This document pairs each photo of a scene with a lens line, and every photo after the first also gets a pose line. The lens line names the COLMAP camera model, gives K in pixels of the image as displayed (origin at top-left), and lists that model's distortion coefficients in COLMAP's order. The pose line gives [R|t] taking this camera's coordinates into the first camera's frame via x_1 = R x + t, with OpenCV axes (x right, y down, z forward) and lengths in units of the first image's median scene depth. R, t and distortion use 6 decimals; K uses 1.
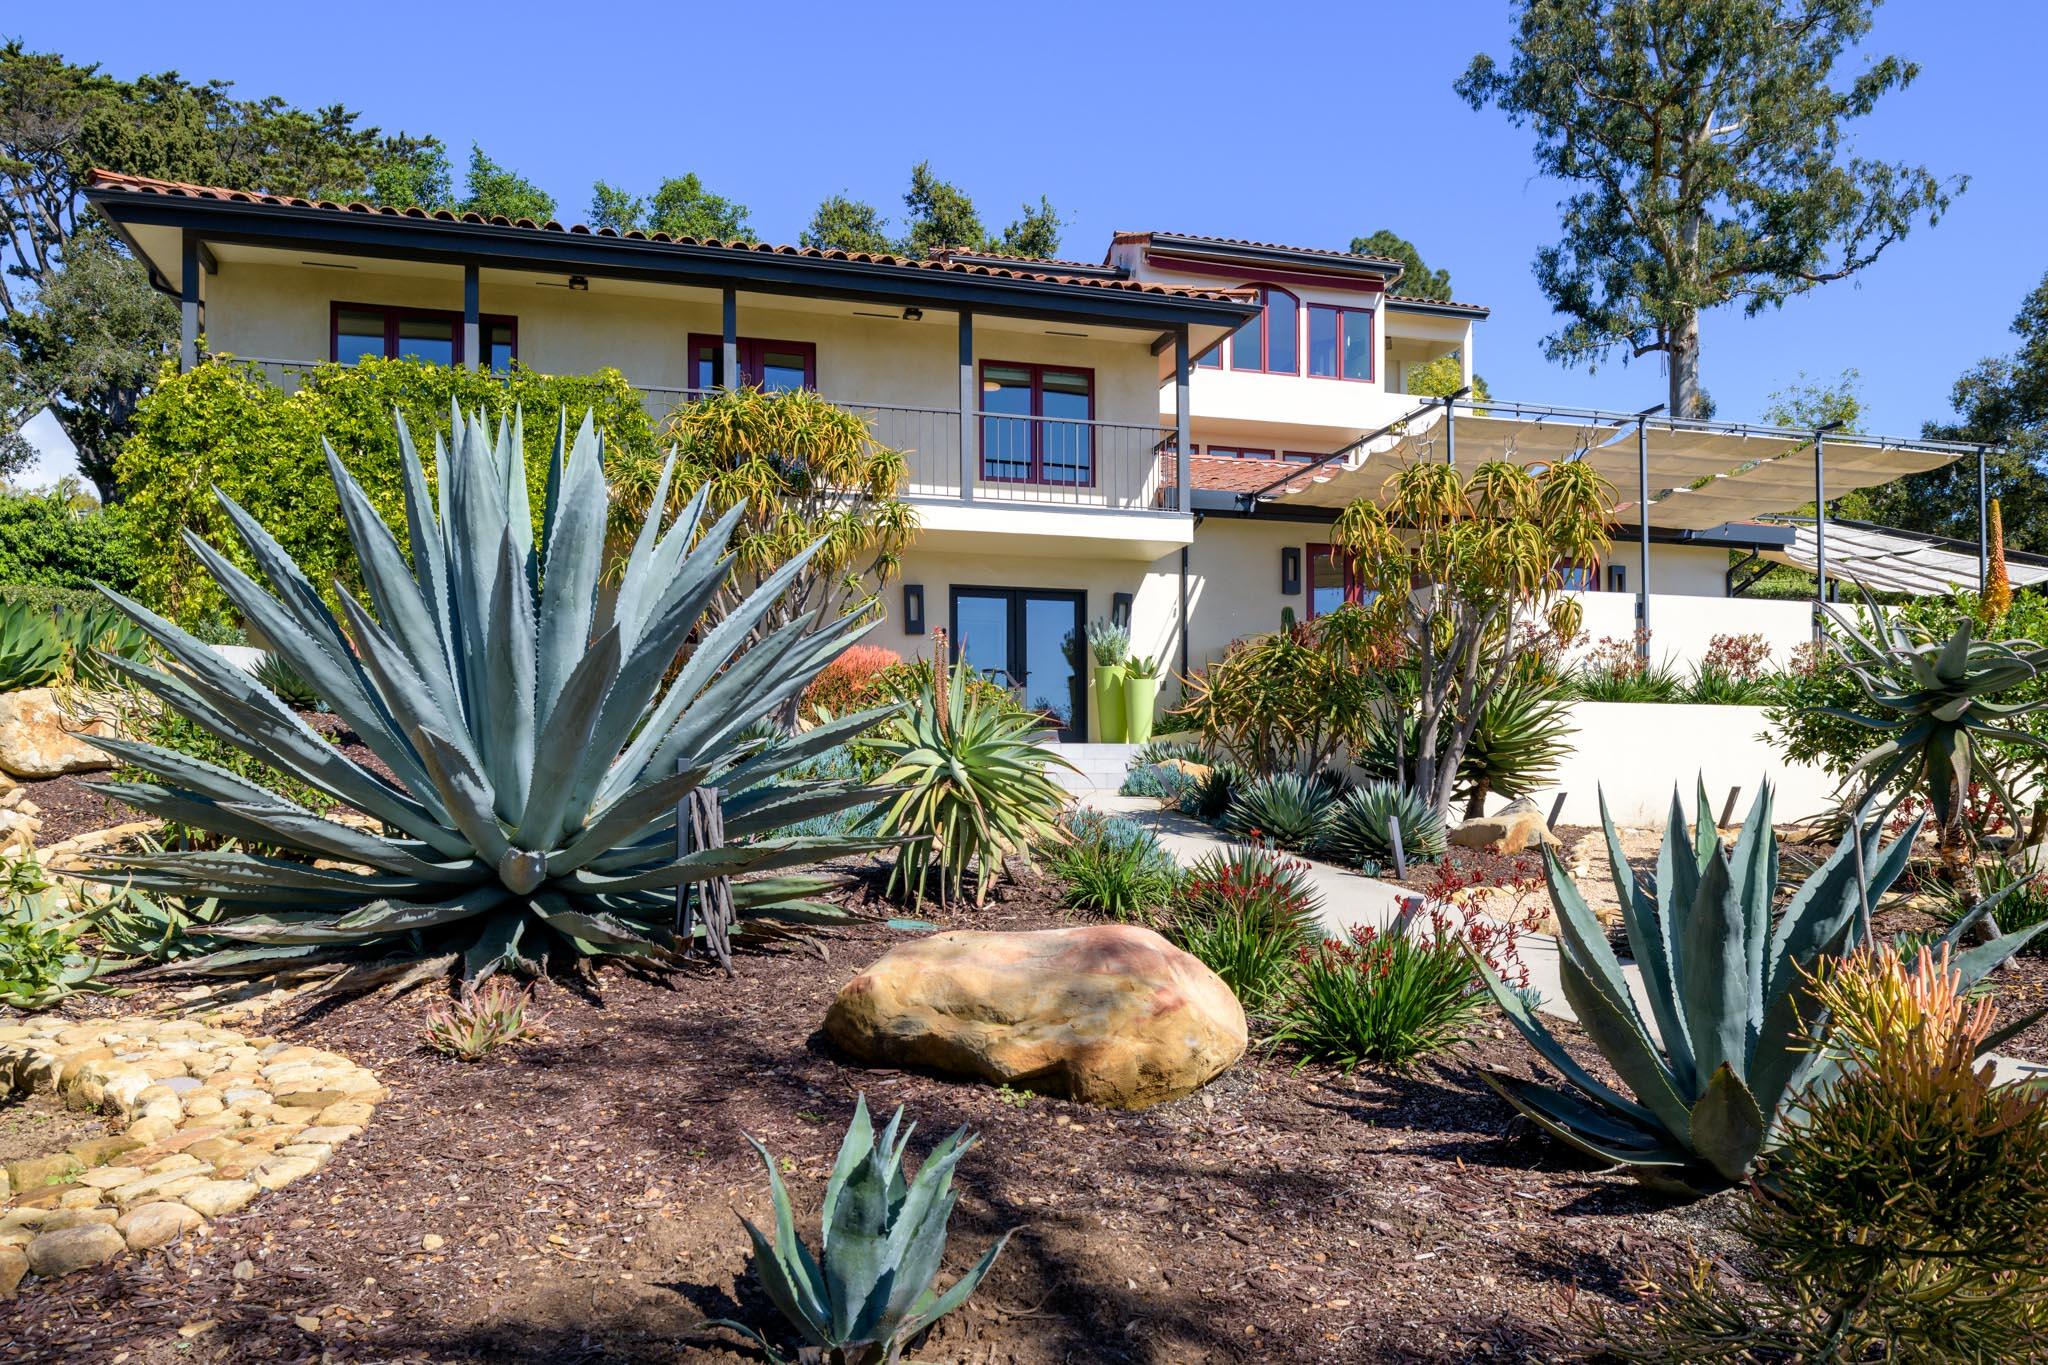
lens RADIAL K [[1449.1, 0, 1038.9], [0, 1449.1, 849.0], [0, 0, 1]] dist [-0.000066, -0.016097]
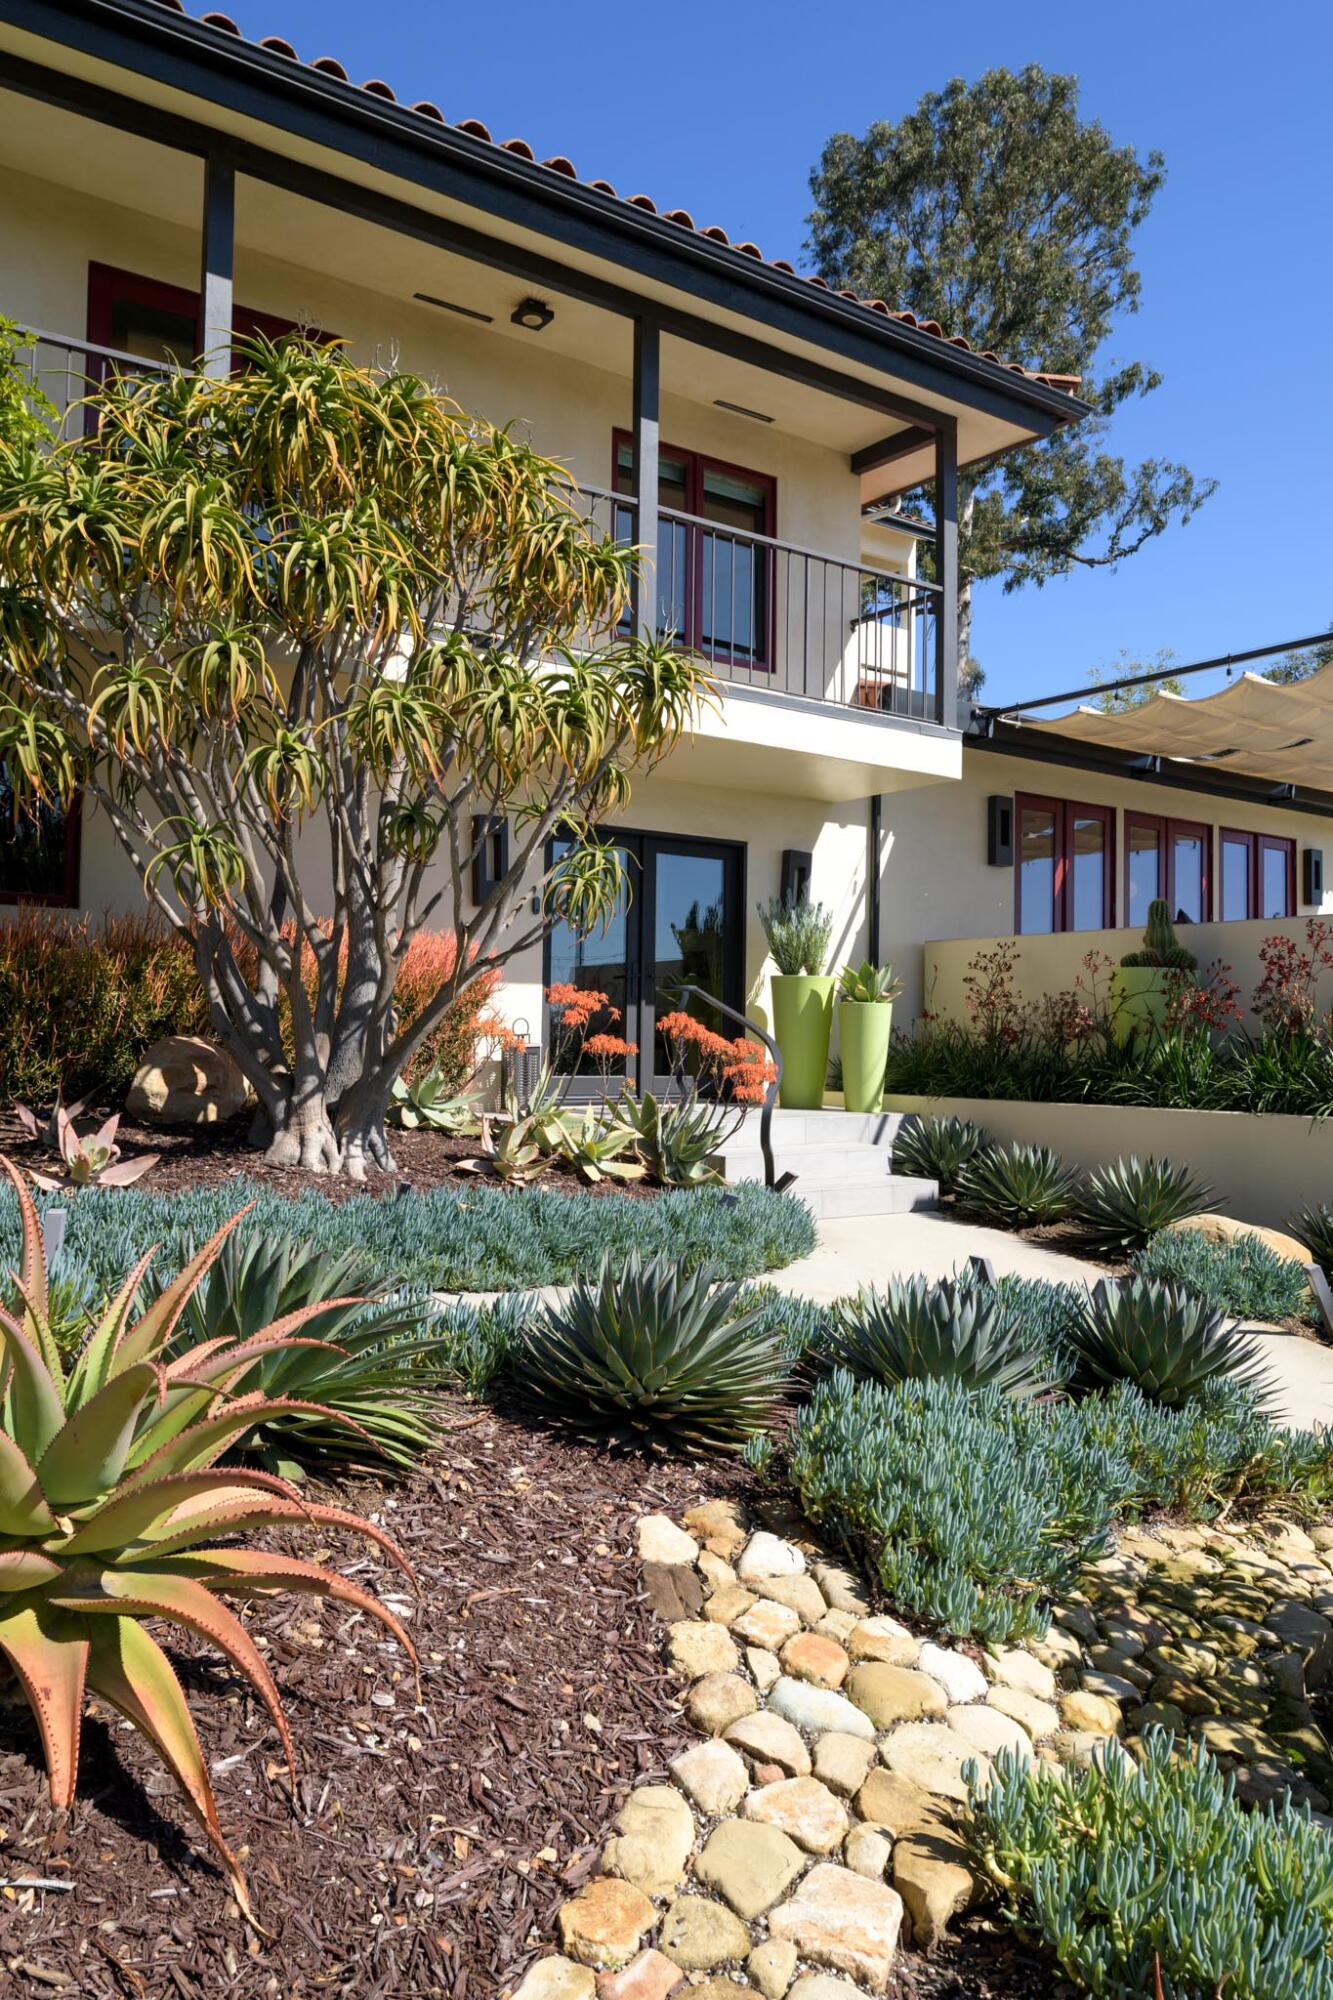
lens RADIAL K [[1415.2, 0, 635.2], [0, 1415.2, 981.1], [0, 0, 1]] dist [-0.000066, -0.016097]
pose [[0.948539, 0.031645, 0.315077, -0.103033], [-0.012023, 0.997876, -0.064026, -0.045923], [-0.316433, 0.056943, 0.946904, 0.253639]]
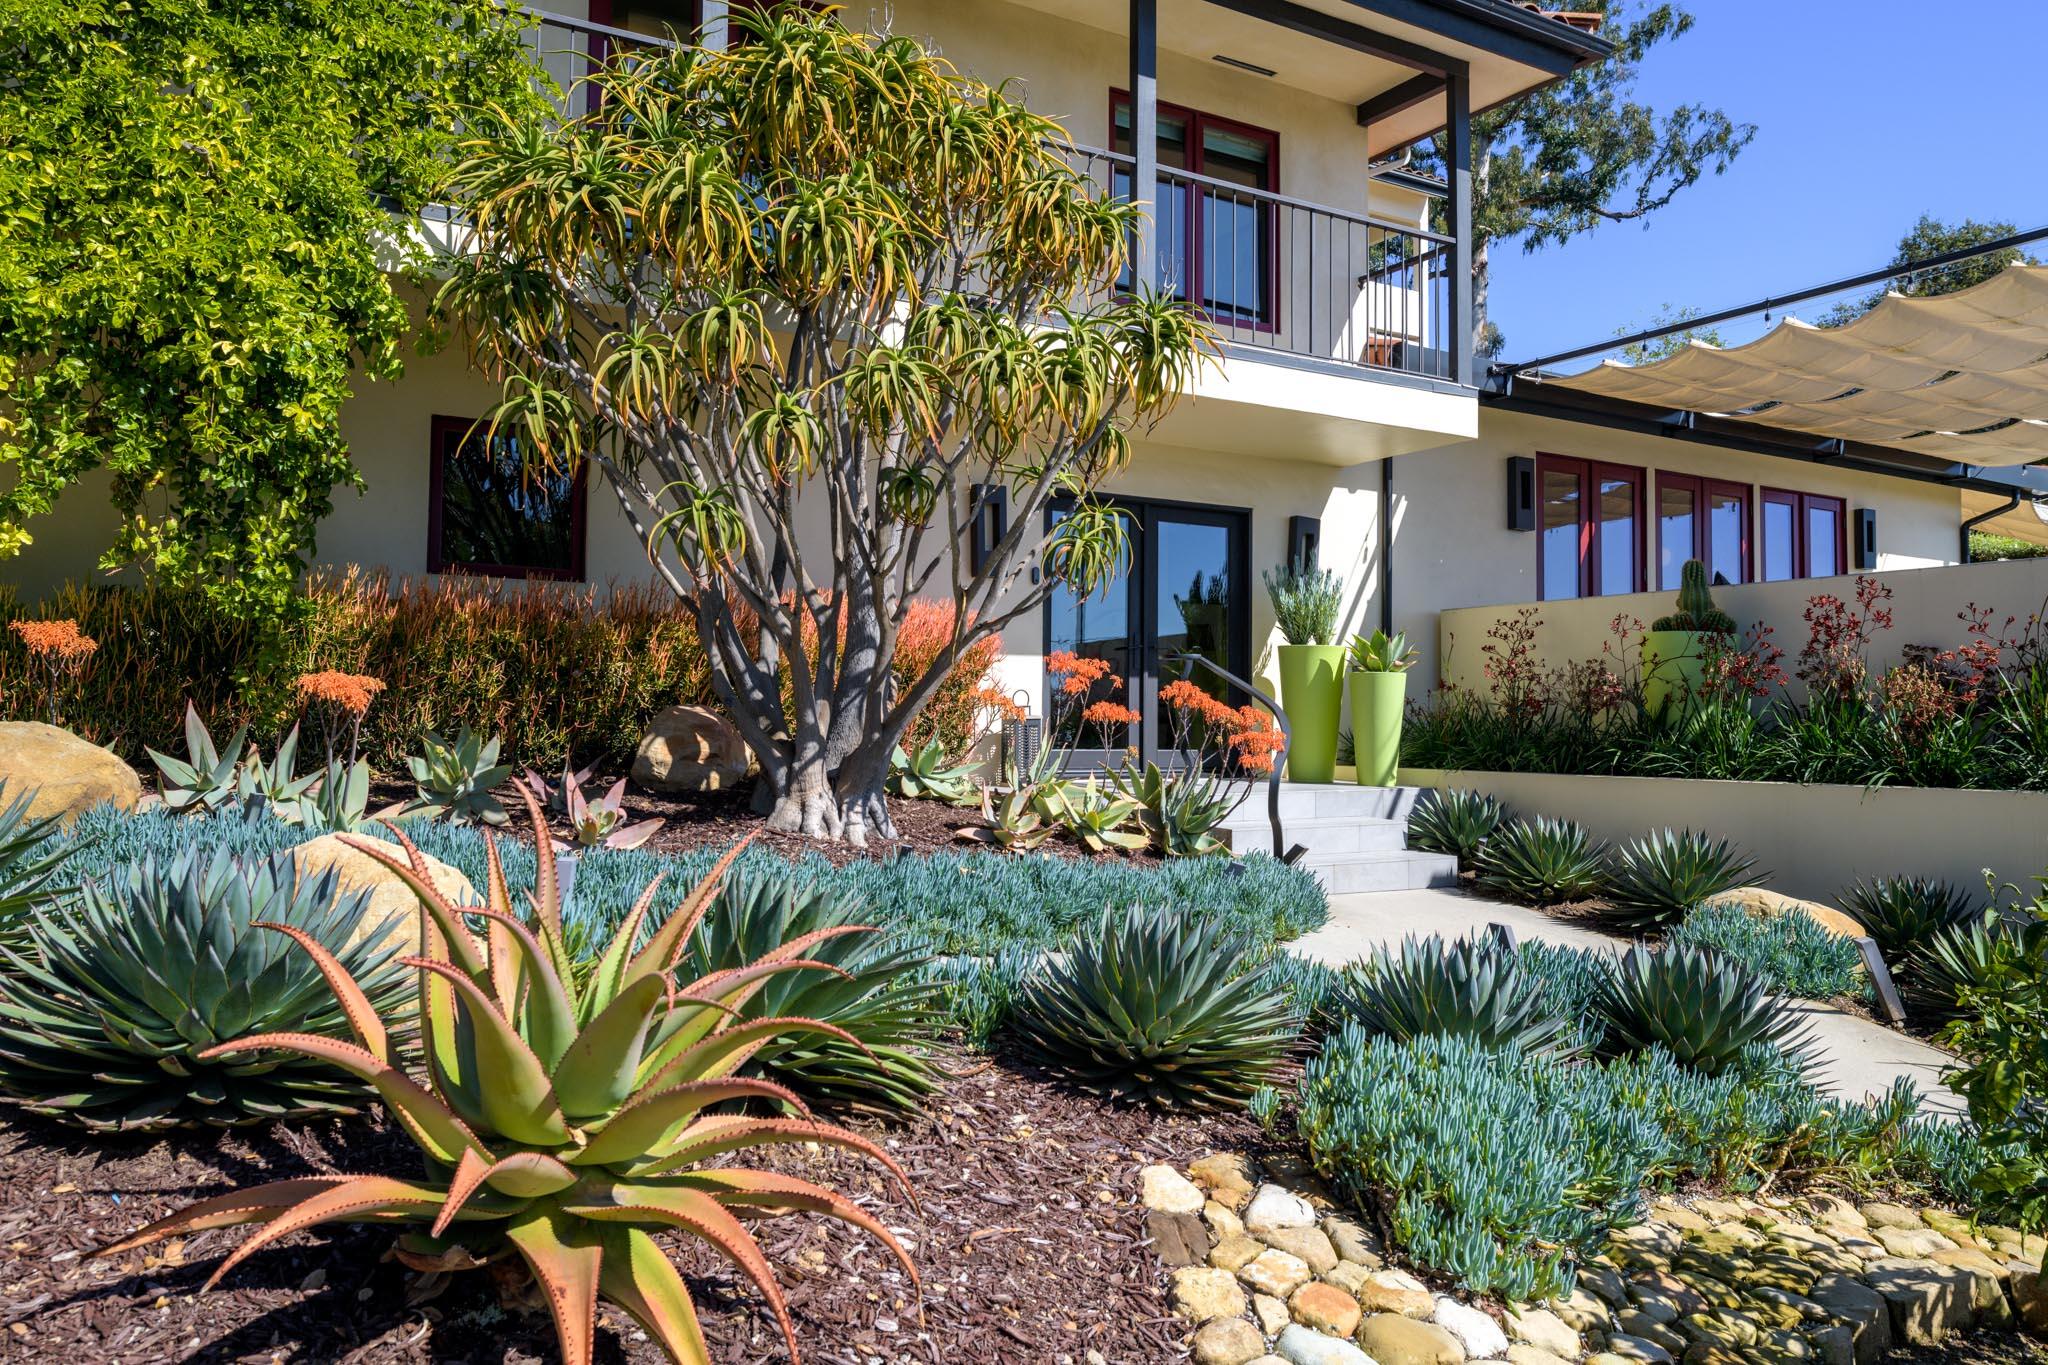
lens RADIAL K [[1449.1, 0, 1005.5], [0, 1449.1, 655.8], [0, 0, 1]] dist [-0.000066, -0.016097]
pose [[0.973641, 0.025412, 0.226664, -0.103074], [-0.009726, 0.997496, -0.070053, -0.043143], [-0.227877, 0.066002, 0.971450, 0.252646]]
